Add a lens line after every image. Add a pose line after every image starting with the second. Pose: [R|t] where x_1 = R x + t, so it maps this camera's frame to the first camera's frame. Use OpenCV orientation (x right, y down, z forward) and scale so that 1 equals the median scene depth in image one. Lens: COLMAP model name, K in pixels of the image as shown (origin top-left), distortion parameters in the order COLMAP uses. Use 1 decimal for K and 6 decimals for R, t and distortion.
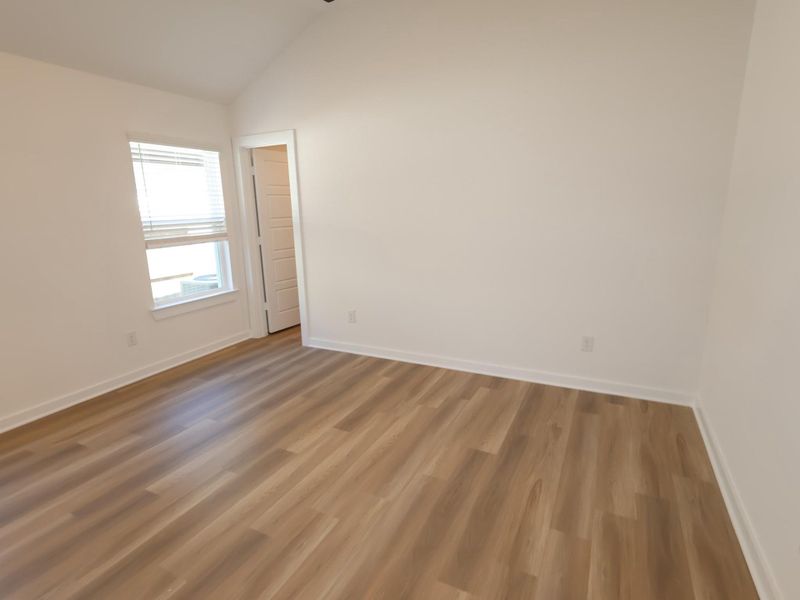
lens RADIAL K [[377.3, 0, 400.0], [0, 377.3, 300.0], [0, 0, 1]] dist [0.013341, 0.000102]
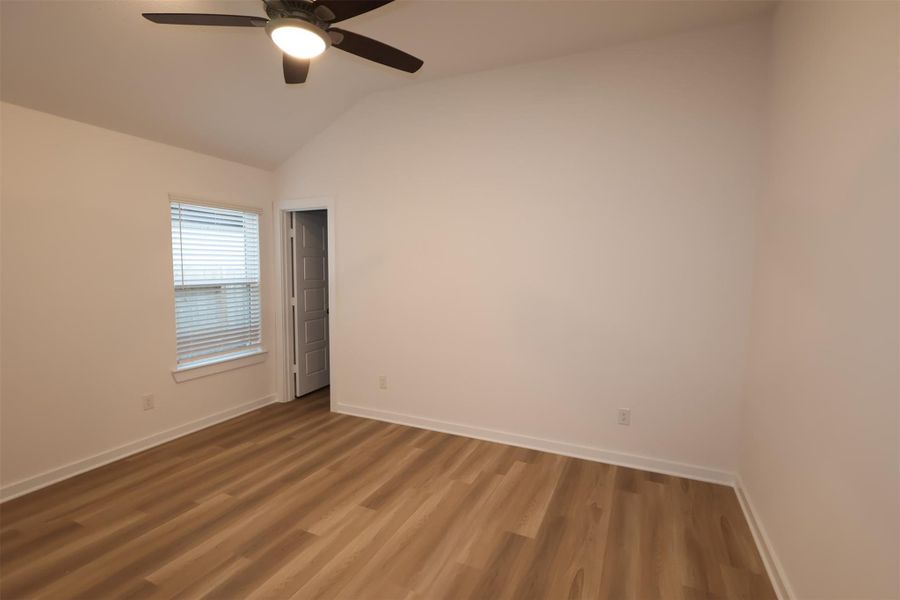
lens RADIAL K [[429.5, 0, 450.0], [0, 429.5, 300.0], [0, 0, 1]] dist [0.003584, 0.000424]
pose [[0.995733, 0.022912, 0.089391, -0.061204], [-0.007186, 0.984998, -0.172414, 0.028319], [-0.092001, 0.171036, 0.980960, -0.105468]]
